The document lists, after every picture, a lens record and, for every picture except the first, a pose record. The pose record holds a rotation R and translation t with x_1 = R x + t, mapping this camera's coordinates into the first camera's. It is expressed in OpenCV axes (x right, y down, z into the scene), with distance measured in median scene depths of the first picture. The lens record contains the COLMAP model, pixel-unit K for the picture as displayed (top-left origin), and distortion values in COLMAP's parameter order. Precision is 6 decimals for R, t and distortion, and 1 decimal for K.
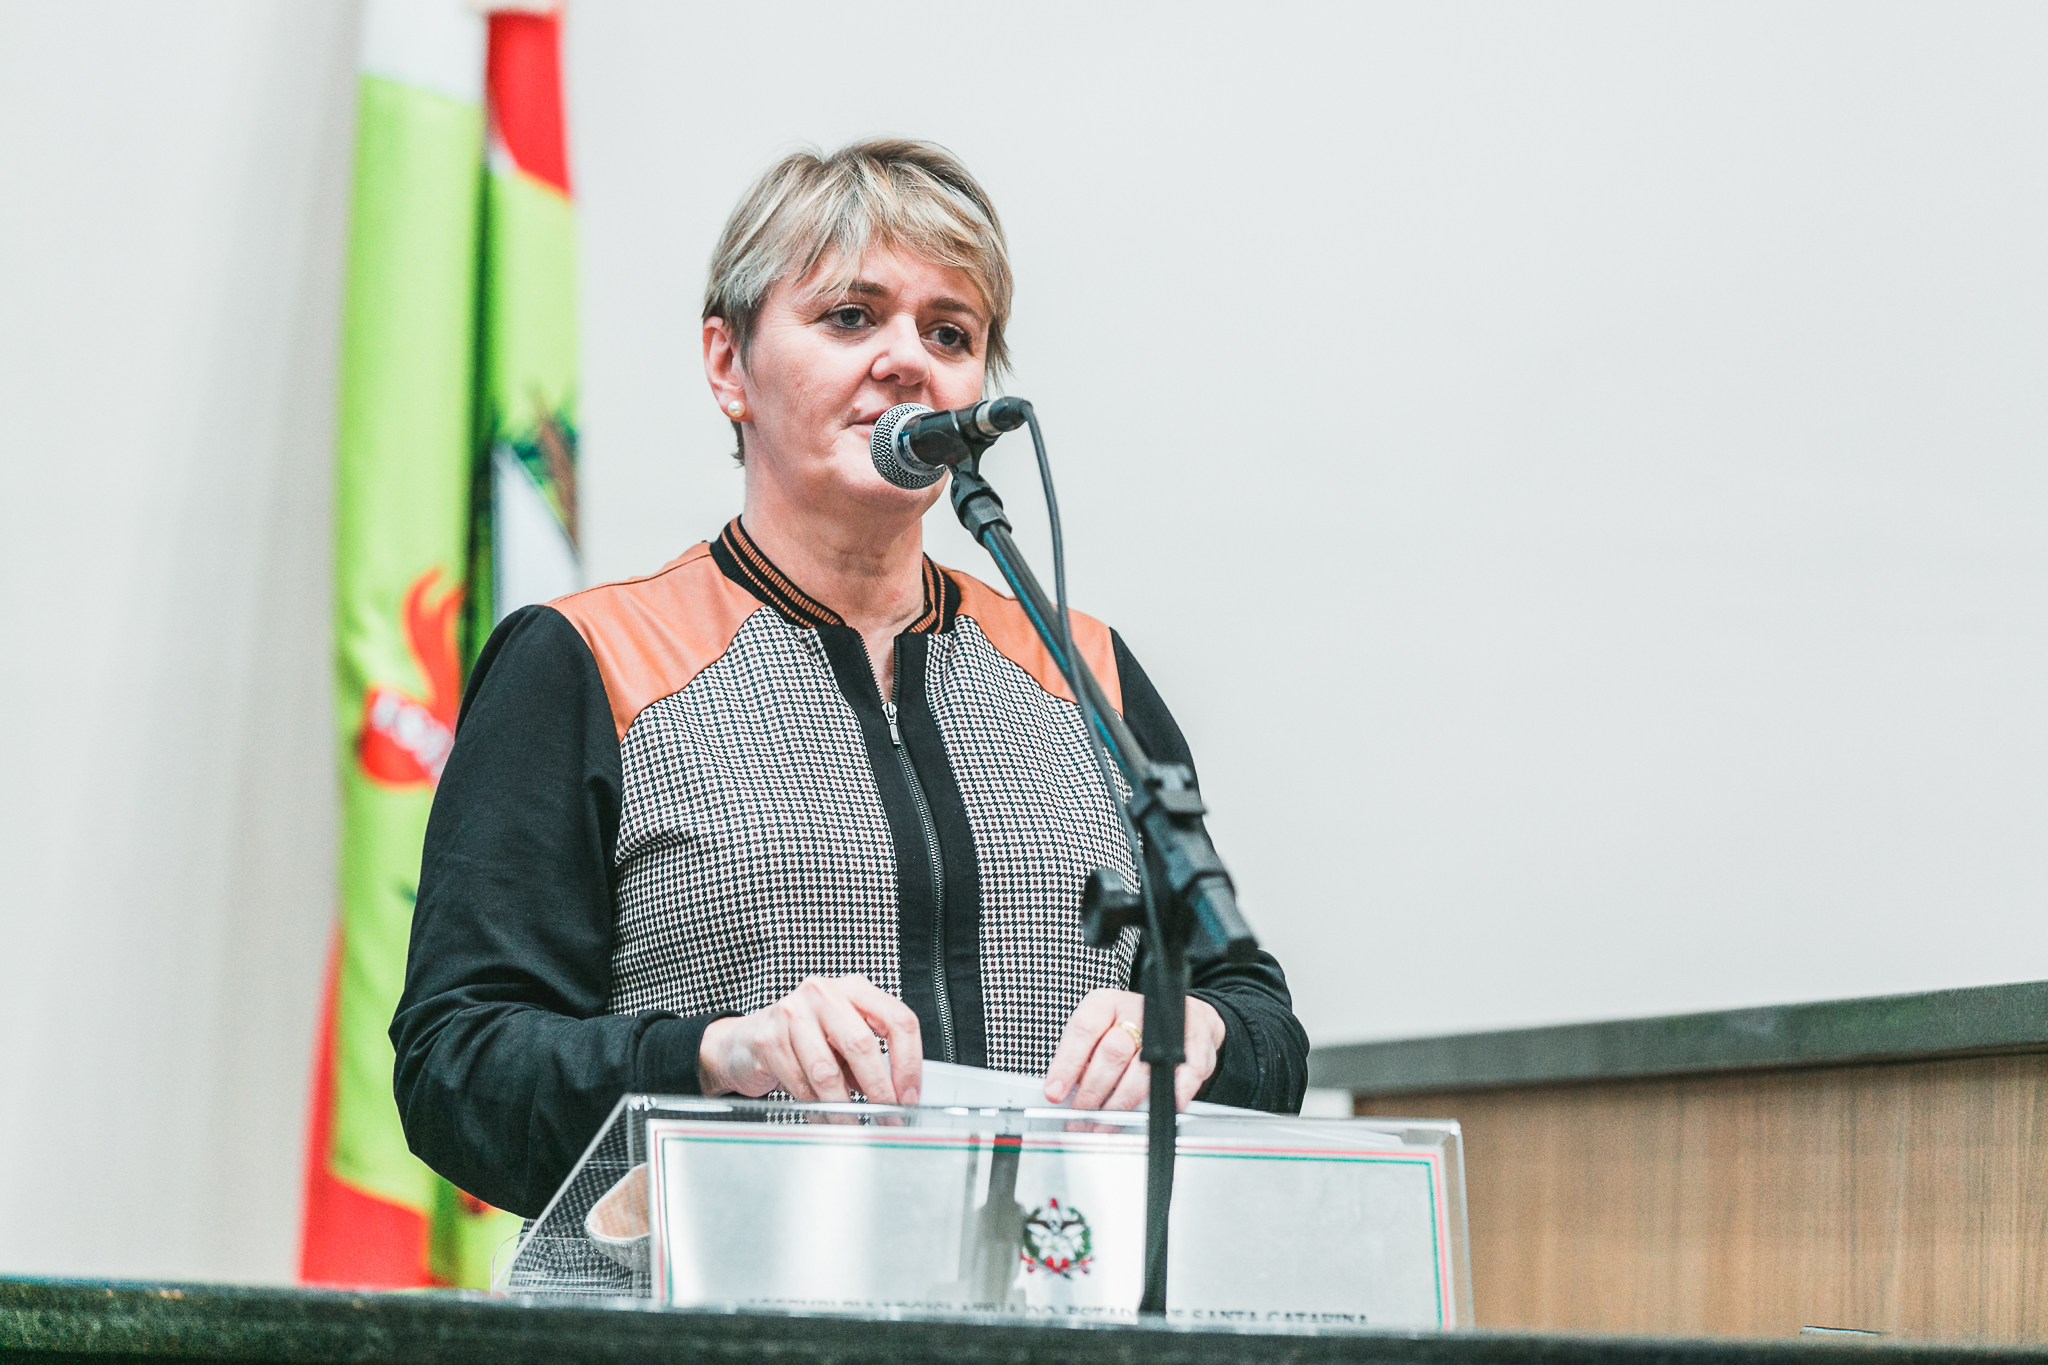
lens RADIAL K [[9014.9, 0, 1023.7], [0, 9014.9, 684.1], [0, 0, 1]] dist [-0.003975, 0.000000]
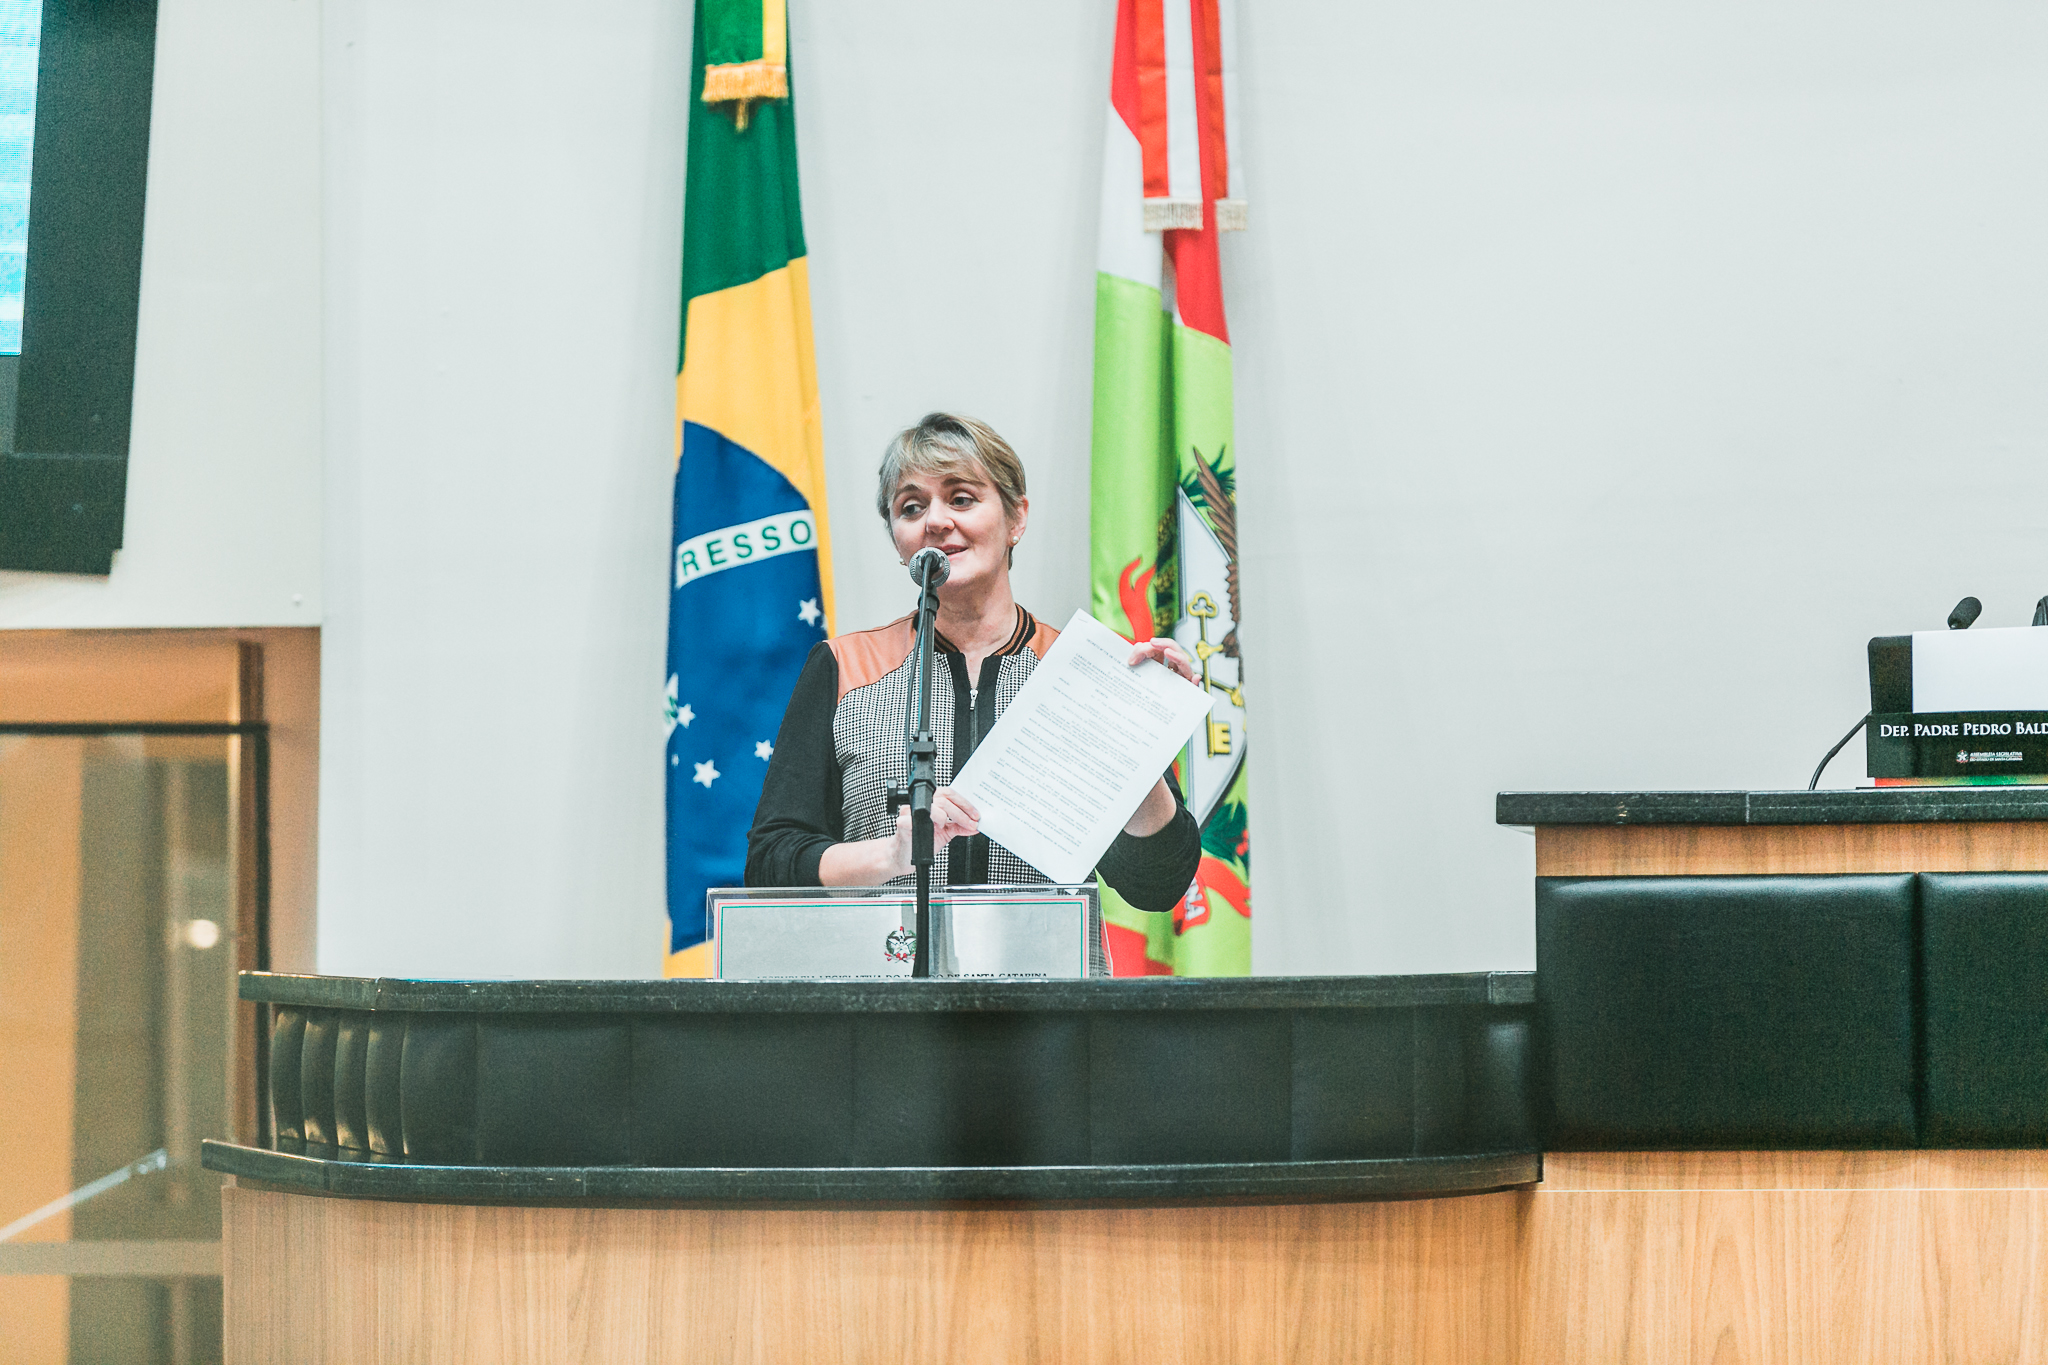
lens RADIAL K [[11014.7, 0, 1028.4], [0, 11014.7, 681.5], [0, 0, 1]] dist [-0.061569, 0.000000]
pose [[0.950473, -0.043633, -0.307729, 0.792512], [0.055219, 0.998052, 0.029042, -0.073160], [0.305863, -0.044596, 0.951031, -1.428634]]
